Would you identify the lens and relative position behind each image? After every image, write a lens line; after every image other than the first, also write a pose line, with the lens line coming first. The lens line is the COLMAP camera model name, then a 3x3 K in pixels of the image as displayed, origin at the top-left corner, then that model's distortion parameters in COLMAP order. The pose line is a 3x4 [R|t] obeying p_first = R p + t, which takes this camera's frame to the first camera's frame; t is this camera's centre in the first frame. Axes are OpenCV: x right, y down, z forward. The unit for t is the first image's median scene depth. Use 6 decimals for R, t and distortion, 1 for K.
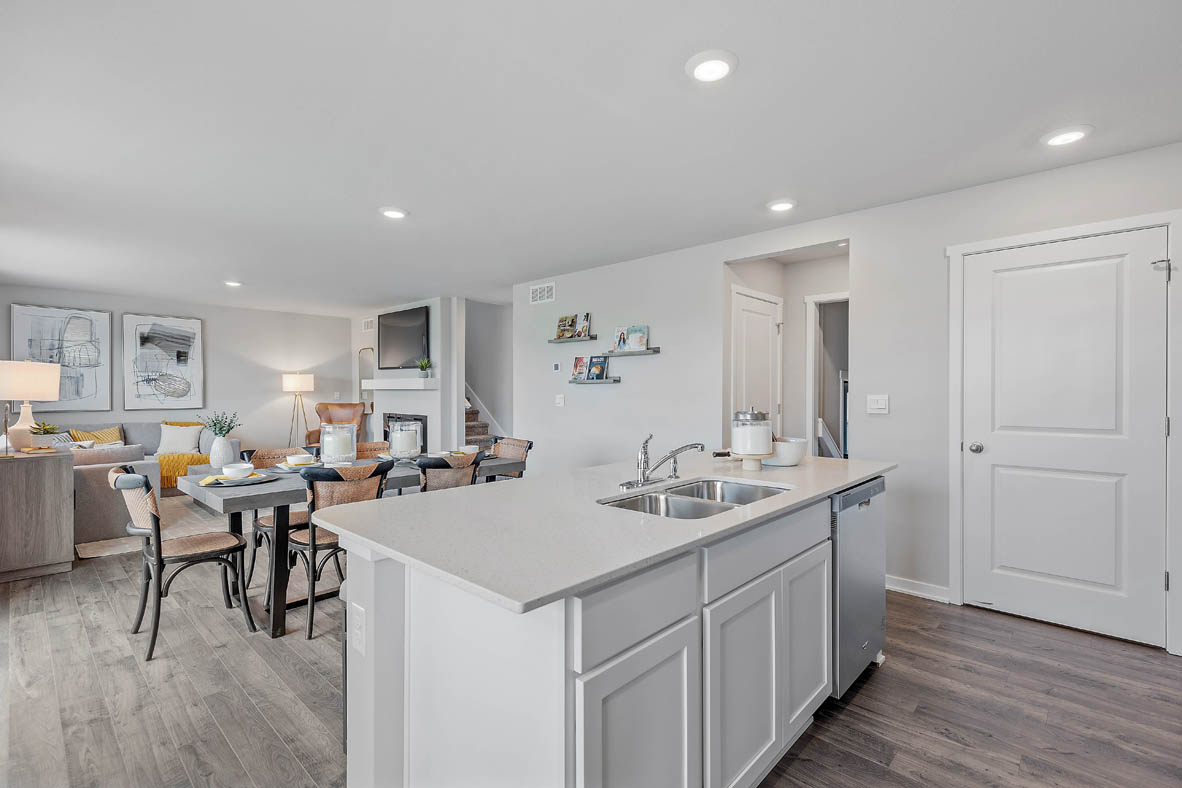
lens RADIAL K [[537.4, 0, 597.7], [0, 537.4, 395.5], [0, 0, 1]] dist [0.003253, 0.000333]
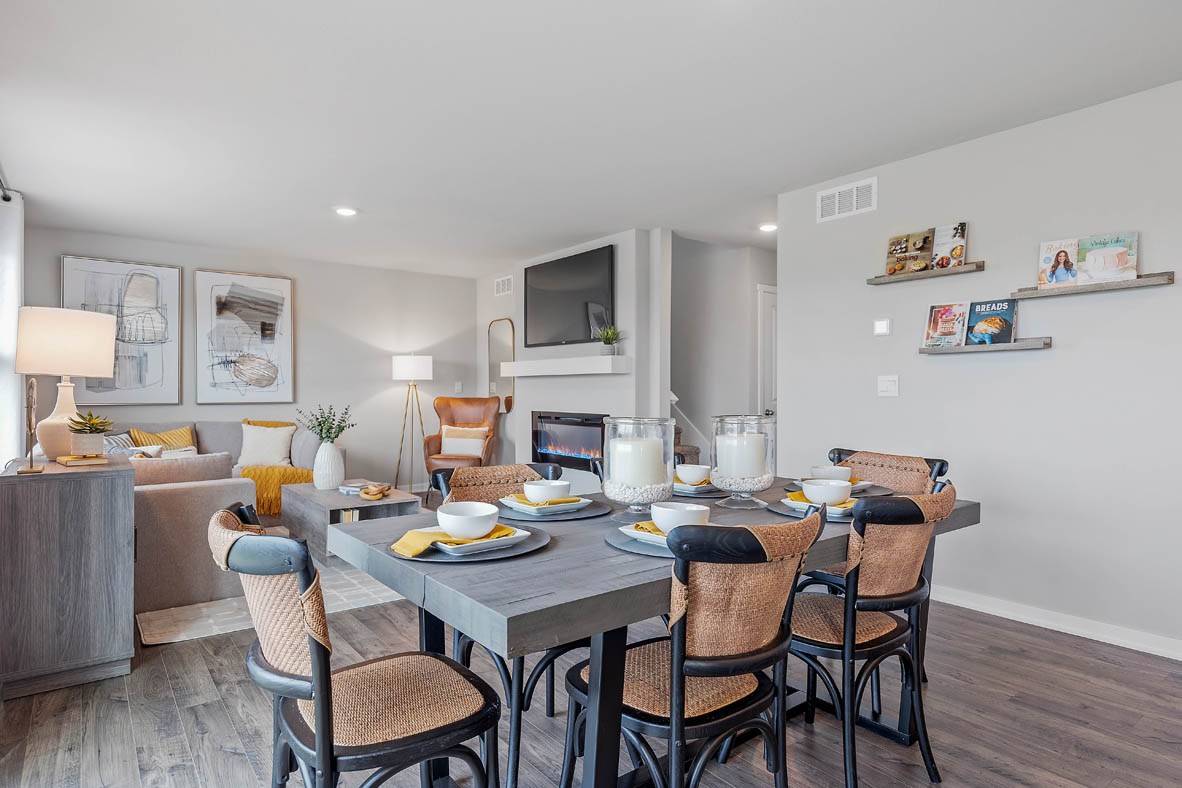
lens RADIAL K [[658.0, 0, 594.6], [0, 658.0, 396.2], [0, 0, 1]] dist [0.006209, -0.001647]
pose [[0.986679, 0.001828, -0.162667, -0.228101], [-0.002505, 0.999989, -0.003962, 0.020393], [0.162658, 0.004317, 0.986673, 0.235336]]
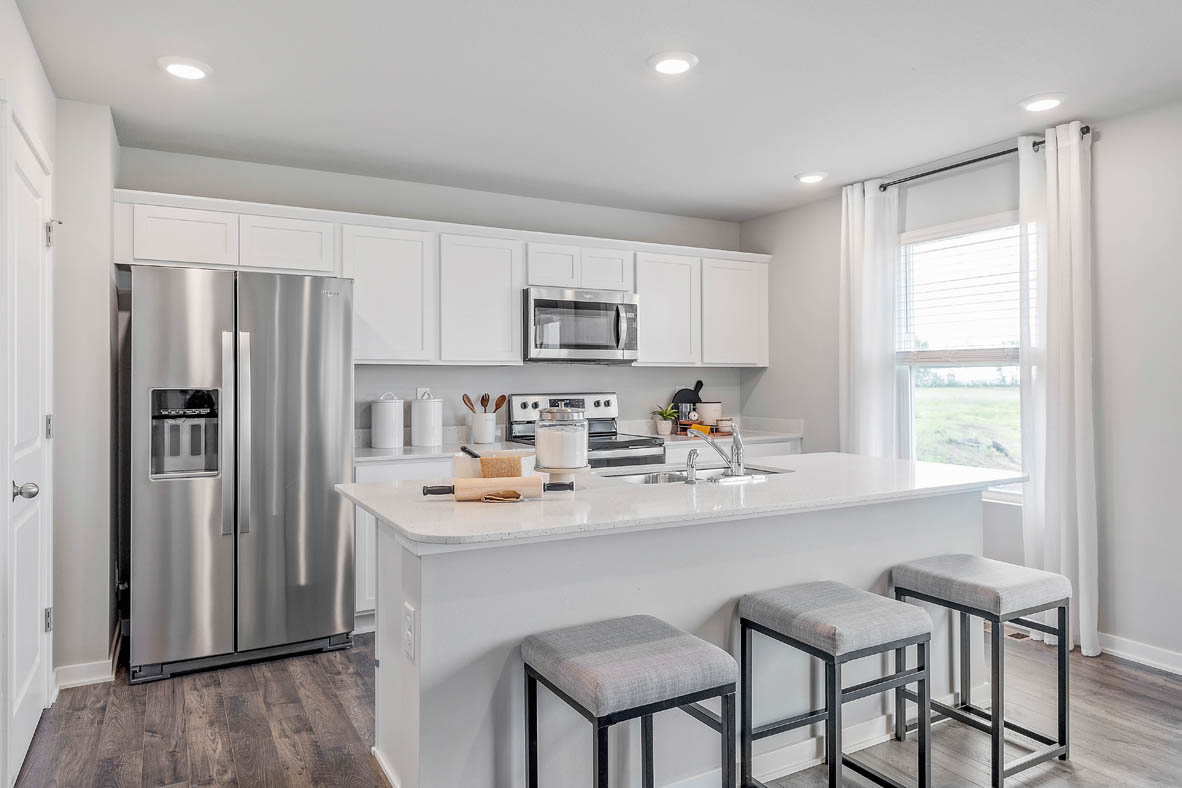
lens RADIAL K [[785.0, 0, 600.0], [0, 785.0, 377.1], [0, 0, 1]] dist [0.008484, 0.002028]
pose [[-0.950549, 0.008342, 0.310461, -0.033346], [0.011827, 0.999886, 0.009342, -0.005541], [-0.310348, 0.012552, -0.950540, 0.761059]]
